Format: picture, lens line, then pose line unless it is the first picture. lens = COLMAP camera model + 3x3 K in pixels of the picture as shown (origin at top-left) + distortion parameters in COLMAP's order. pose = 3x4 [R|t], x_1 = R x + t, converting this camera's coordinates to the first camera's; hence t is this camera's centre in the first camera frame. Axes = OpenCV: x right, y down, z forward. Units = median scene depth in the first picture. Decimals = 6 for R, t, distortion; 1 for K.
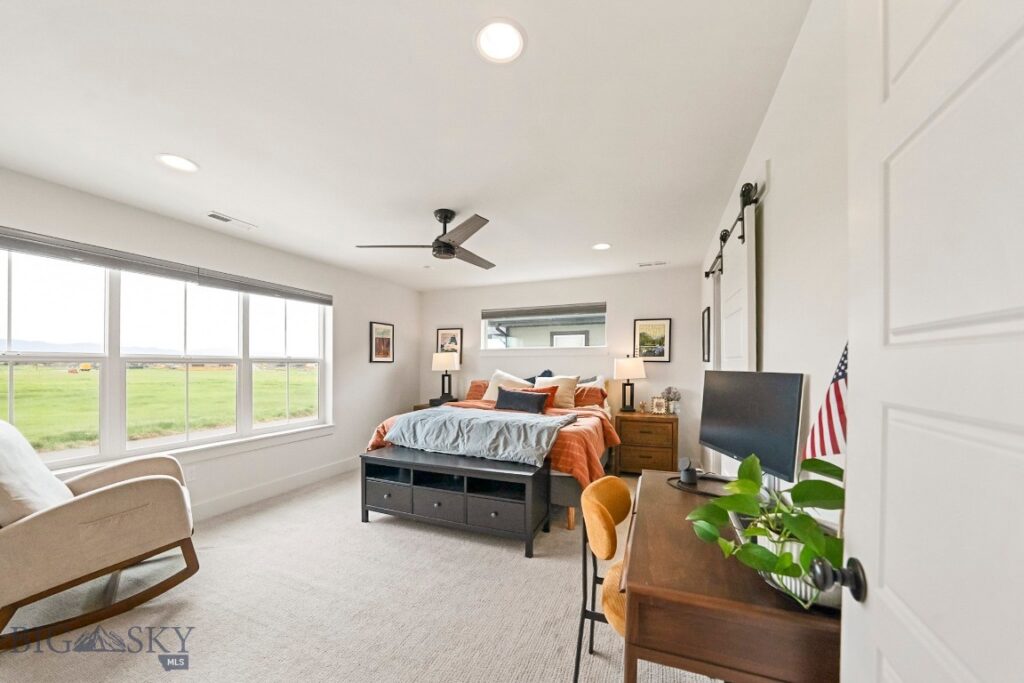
lens RADIAL K [[371.9, 0, 513.1], [0, 371.9, 367.5], [0, 0, 1]] dist [-0.025650, 0.005207]
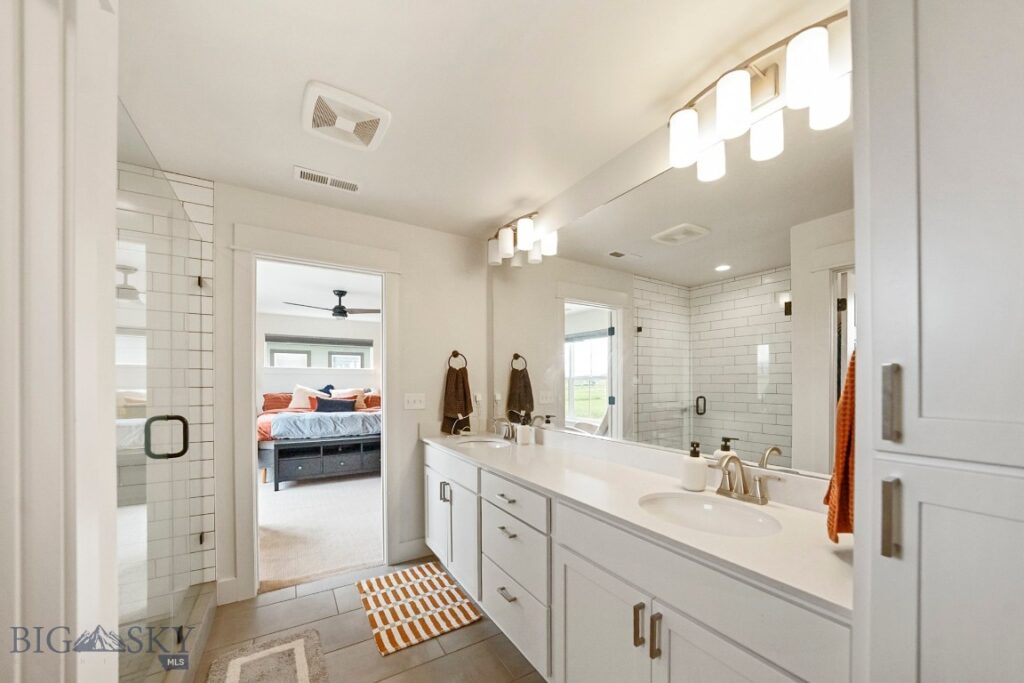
lens RADIAL K [[371.9, 0, 521.9], [0, 371.9, 386.2], [0, 0, 1]] dist [-0.025650, 0.005207]
pose [[0.580681, -0.007763, 0.814094, -0.678453], [-0.002012, 0.999938, 0.010970, -0.004277], [-0.814129, -0.008008, 0.580629, -0.407115]]
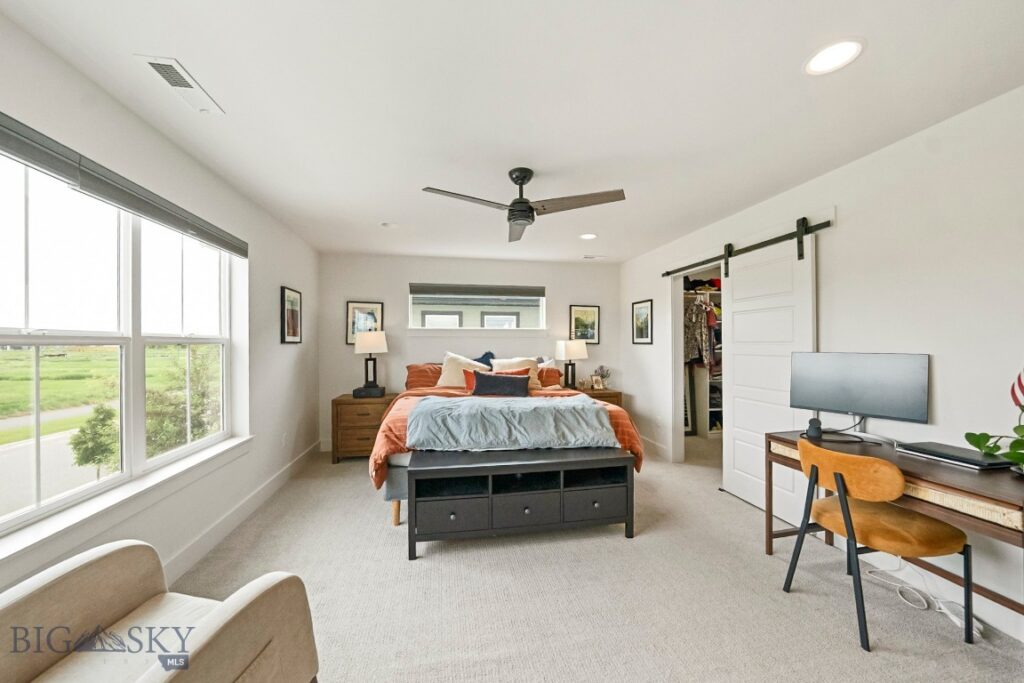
lens RADIAL K [[371.9, 0, 512.5], [0, 371.9, 345.9], [0, 0, 1]] dist [-0.025650, 0.005207]
pose [[0.839753, -0.000431, 0.542968, -0.426615], [0.003342, 0.999985, -0.004375, -0.004266], [-0.542958, 0.005489, 0.839742, 0.179160]]
